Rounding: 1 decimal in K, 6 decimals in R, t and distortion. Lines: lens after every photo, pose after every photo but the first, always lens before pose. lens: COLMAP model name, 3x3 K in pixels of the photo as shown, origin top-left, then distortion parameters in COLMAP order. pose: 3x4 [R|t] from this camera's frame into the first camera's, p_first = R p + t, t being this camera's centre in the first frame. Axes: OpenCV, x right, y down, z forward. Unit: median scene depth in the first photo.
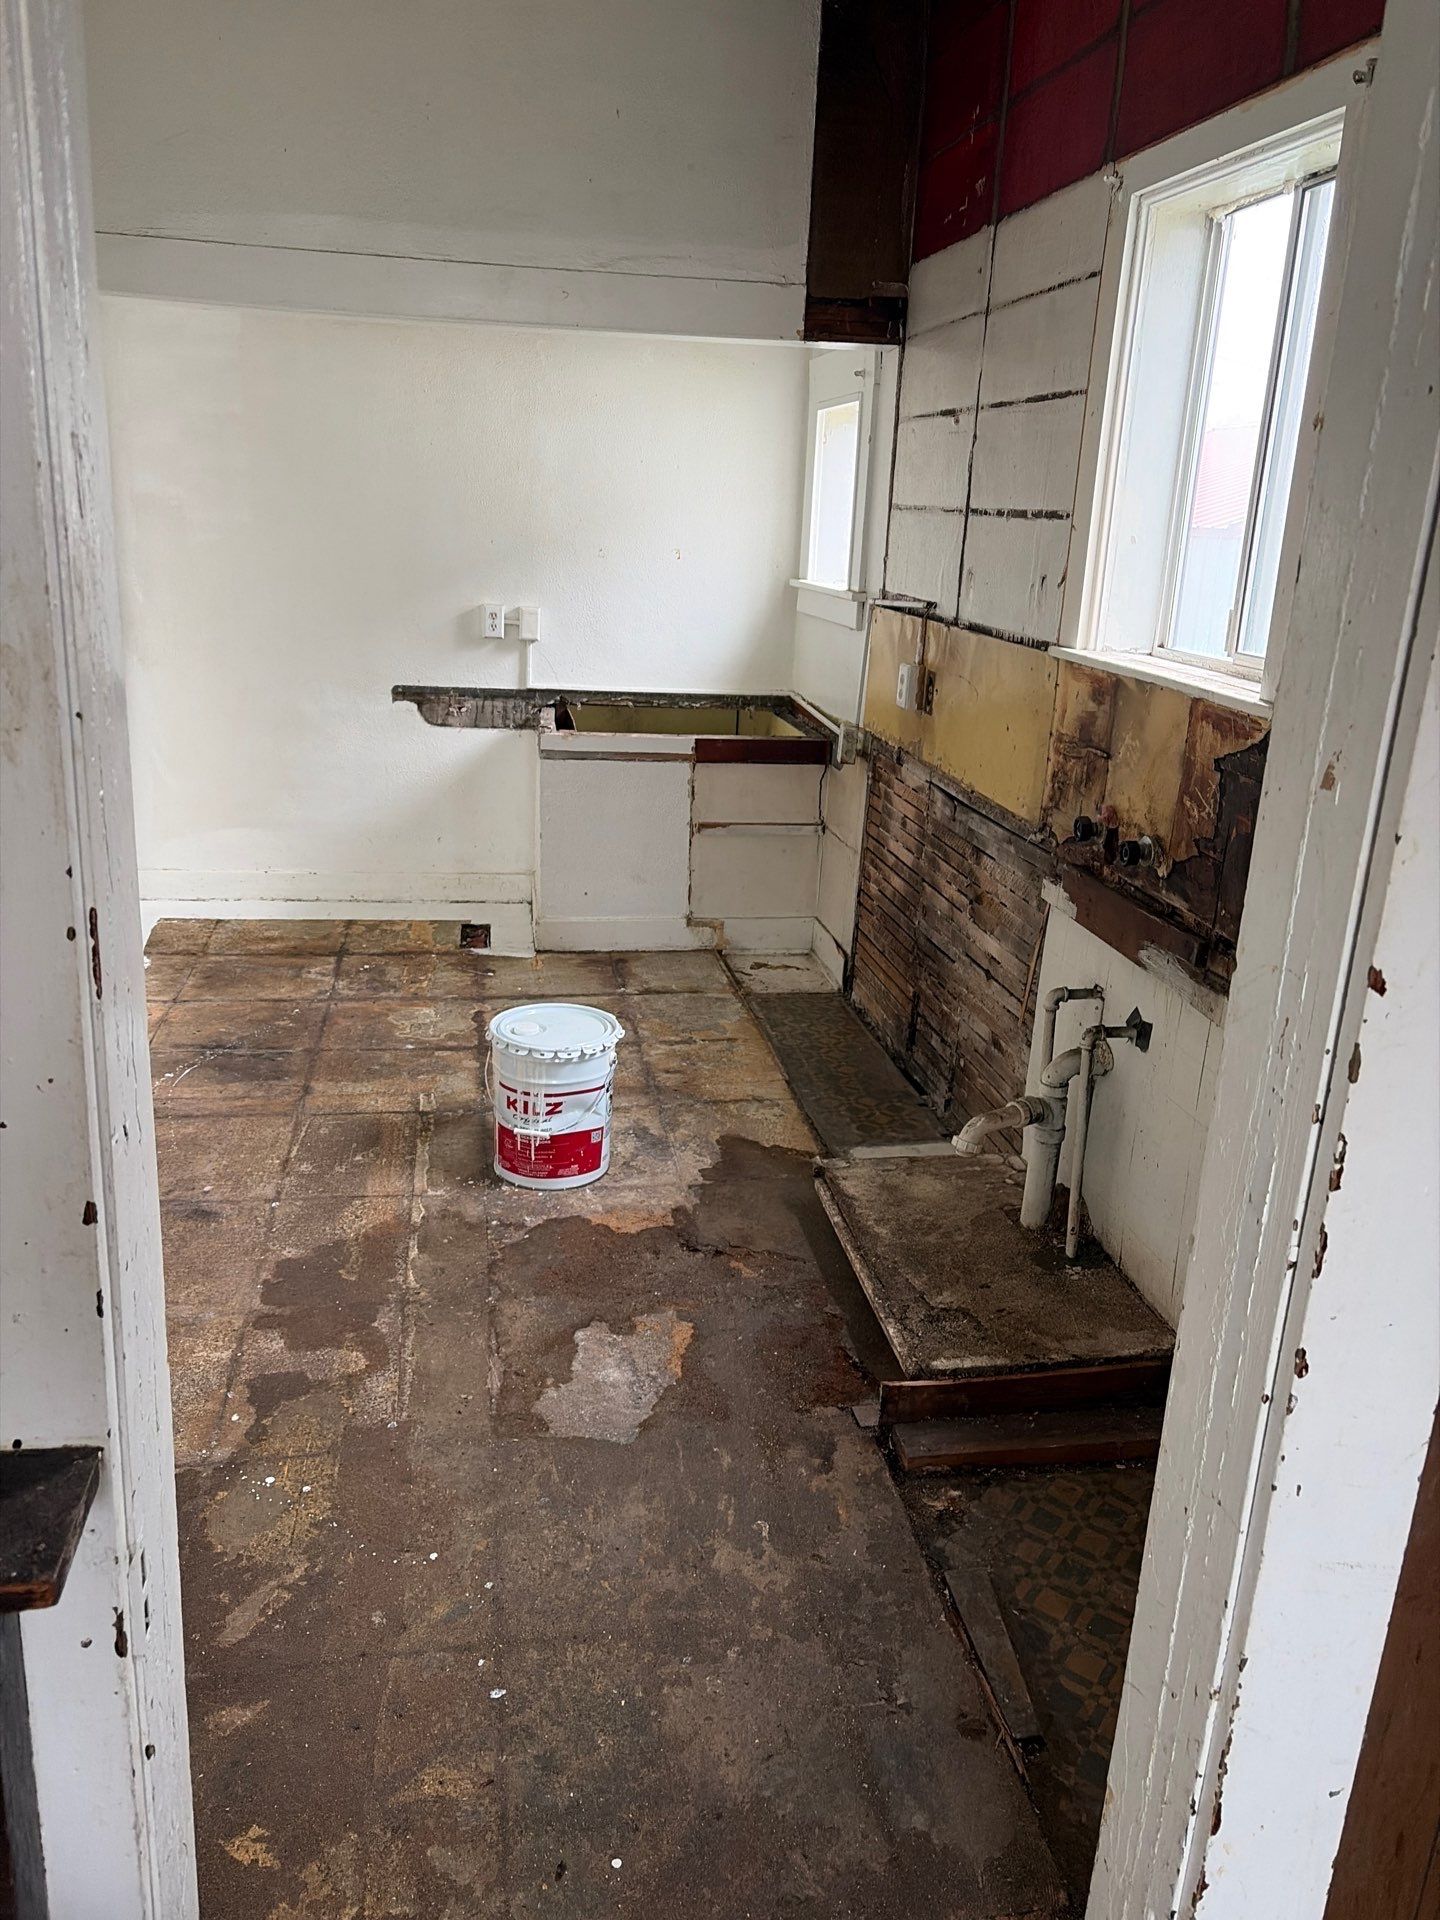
lens RADIAL K [[1343.8, 0, 649.1], [0, 1343.8, 943.5], [0, 0, 1]] dist [0.112587, -0.084546]
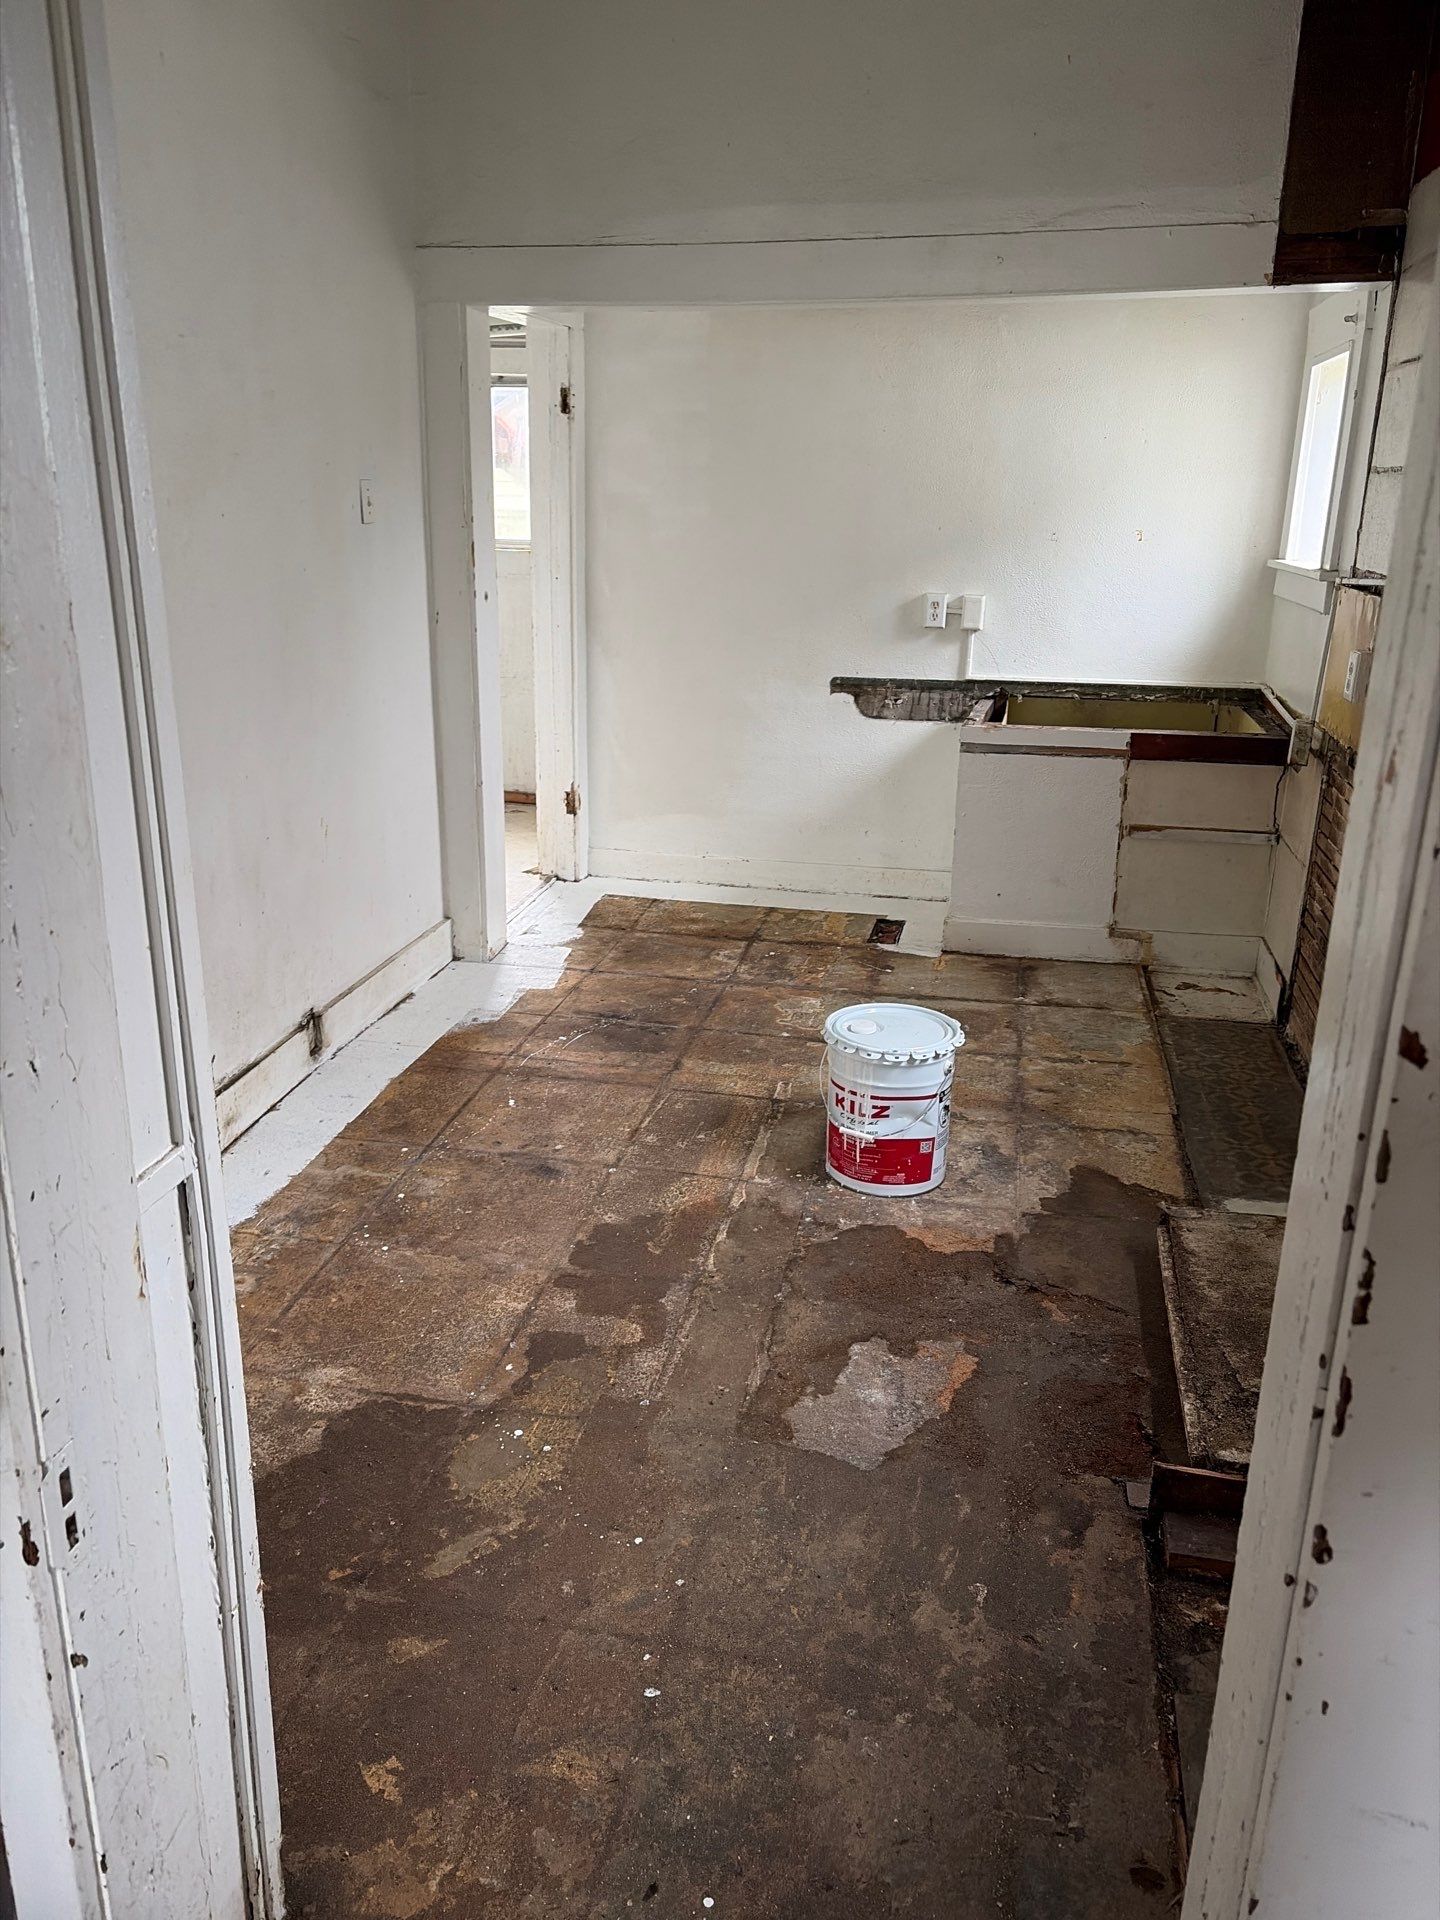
lens RADIAL K [[1329.0, 0, 720.0], [0, 1329.0, 960.0], [0, 0, 1]] dist [0.094656, -0.071112]
pose [[0.942084, 0.079746, -0.325758, 0.093196], [-0.075092, 0.996815, 0.026856, -0.002056], [0.326862, -0.000839, 0.945072, 0.047074]]
